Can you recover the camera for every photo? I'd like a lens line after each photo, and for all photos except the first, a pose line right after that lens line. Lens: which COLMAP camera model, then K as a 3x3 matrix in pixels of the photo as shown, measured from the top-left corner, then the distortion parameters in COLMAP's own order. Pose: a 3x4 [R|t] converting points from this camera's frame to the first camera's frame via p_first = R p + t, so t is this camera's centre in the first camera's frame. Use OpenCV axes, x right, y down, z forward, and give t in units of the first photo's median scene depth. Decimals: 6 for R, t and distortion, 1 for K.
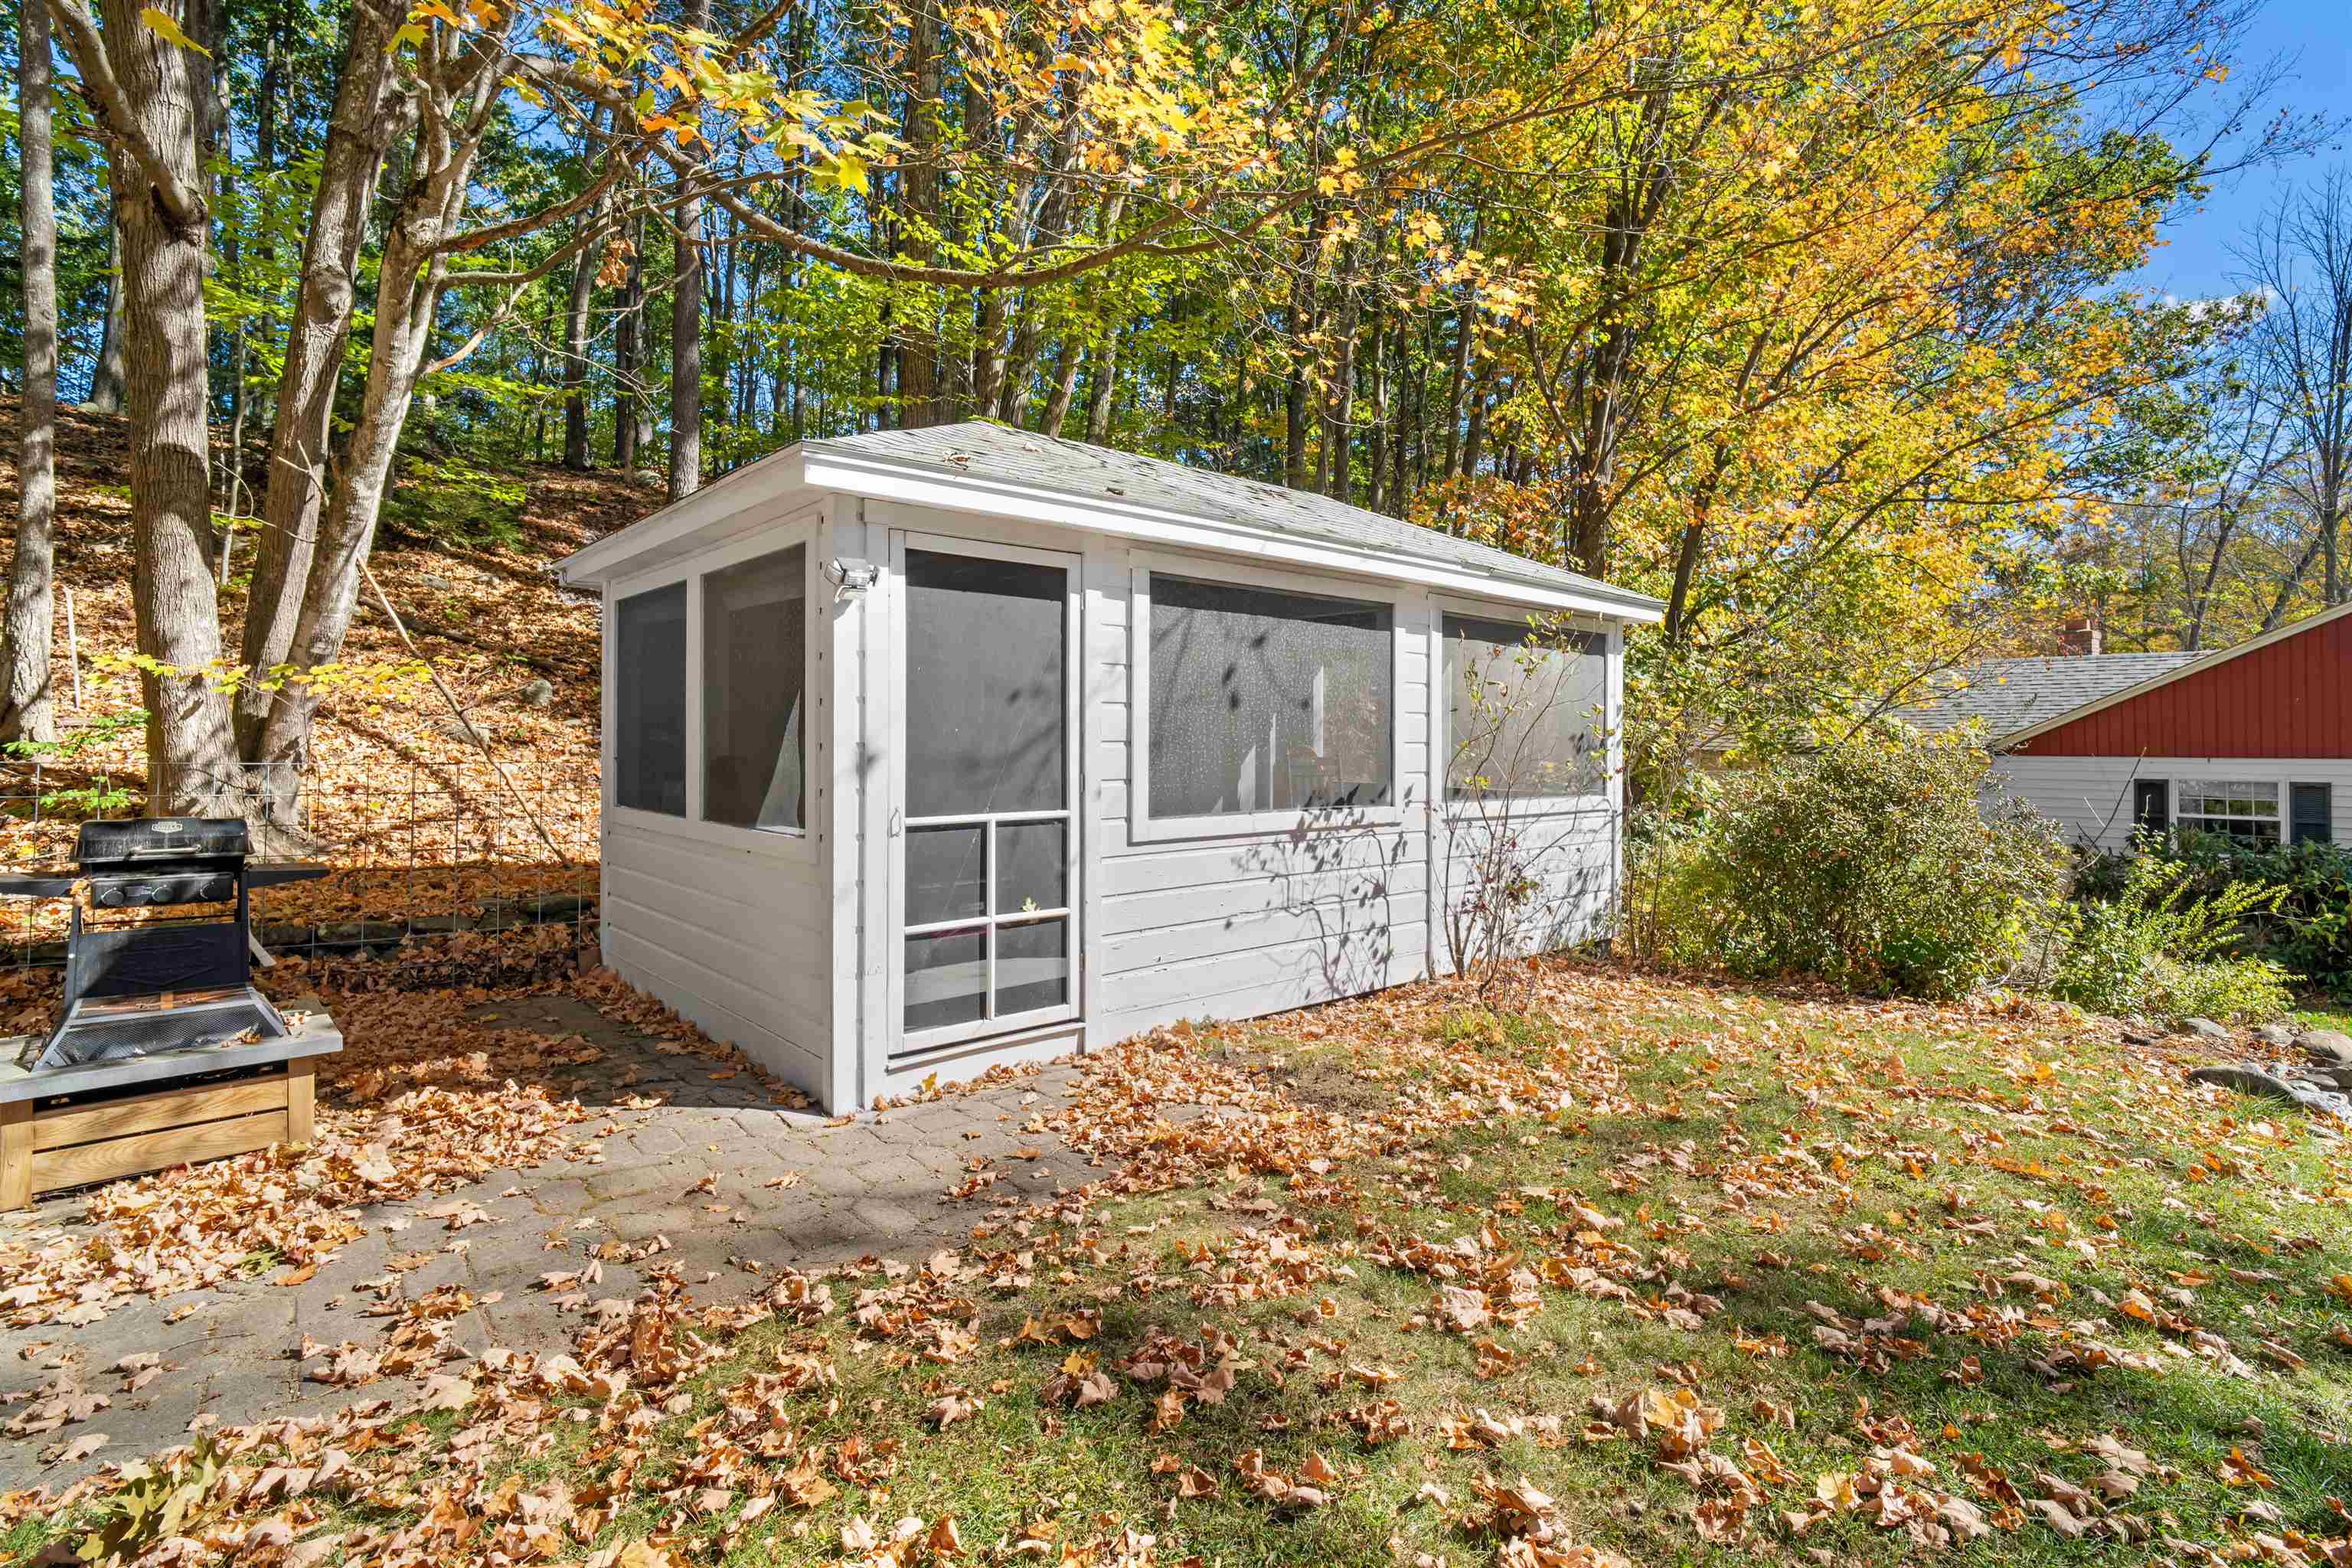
lens RADIAL K [[1127.9, 0, 1178.3], [0, 1127.9, 775.7], [0, 0, 1]] dist [-0.021424, 0.010045]
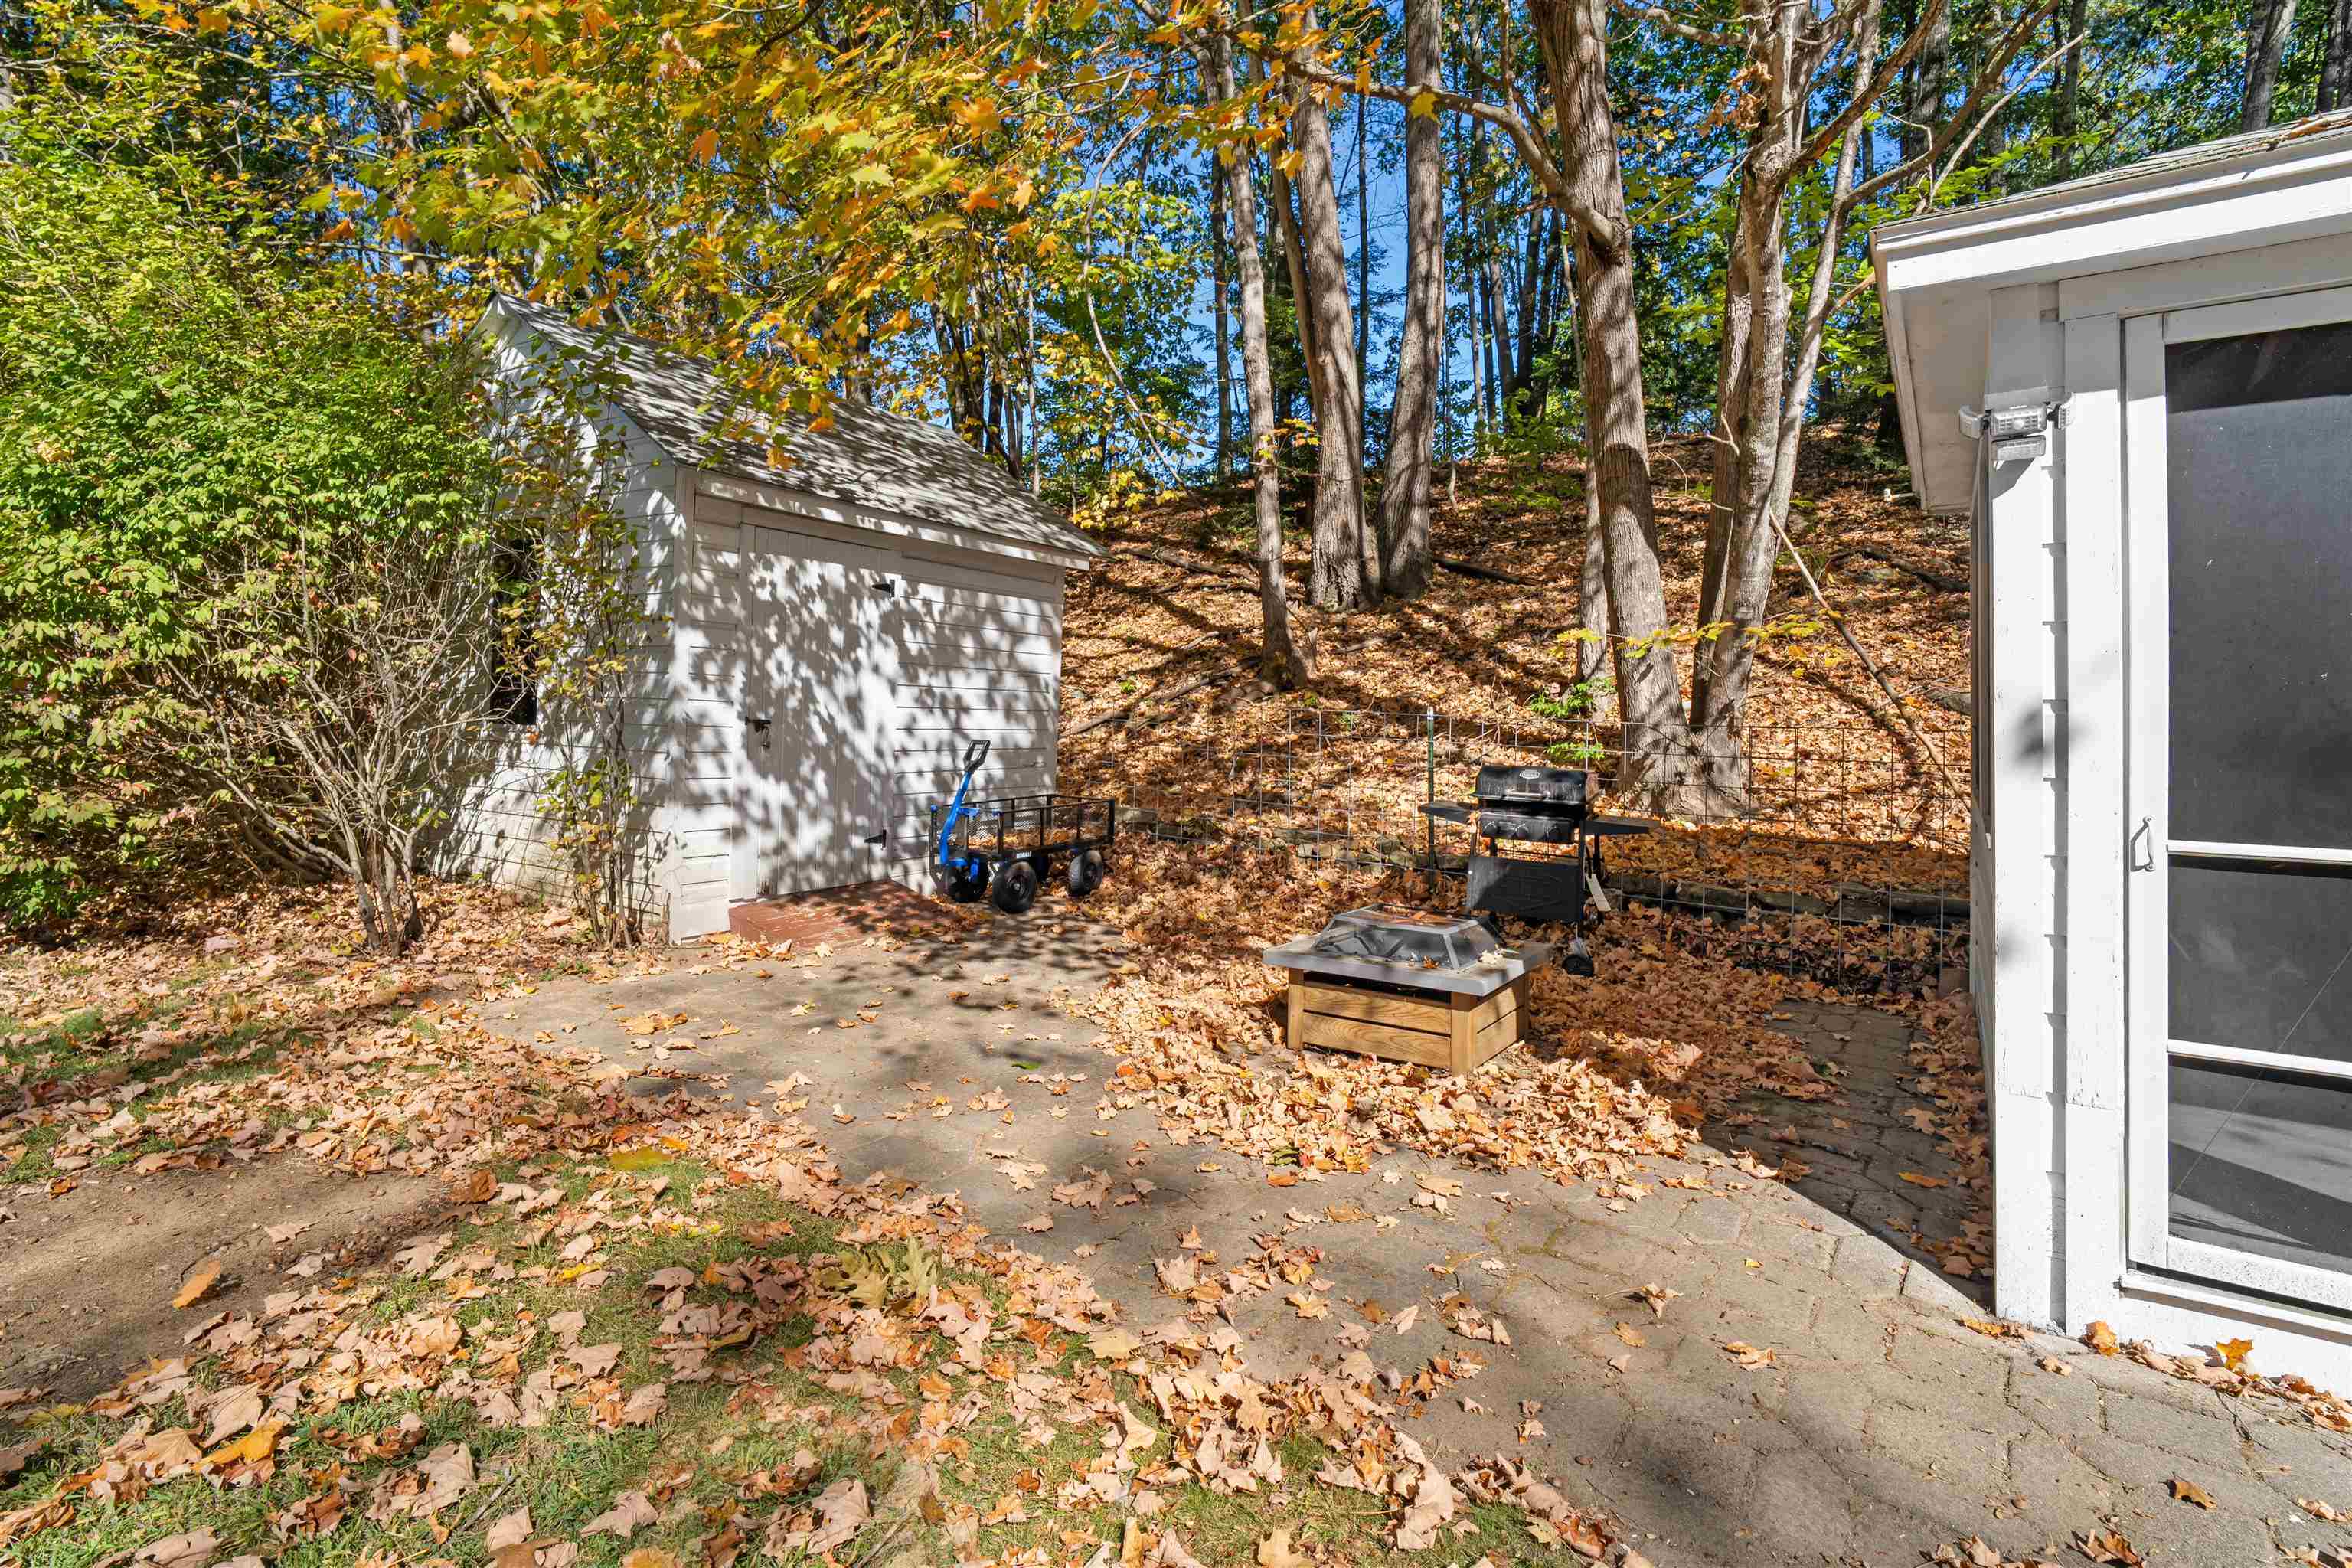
lens RADIAL K [[1142.8, 0, 1176.1], [0, 1142.8, 699.4], [0, 0, 1]] dist [-0.019120, 0.011043]
pose [[0.238802, -0.001068, -0.971068, 0.164730], [-0.042081, 0.999049, -0.011447, -0.002944], [0.970156, 0.043597, 0.238530, 0.370440]]
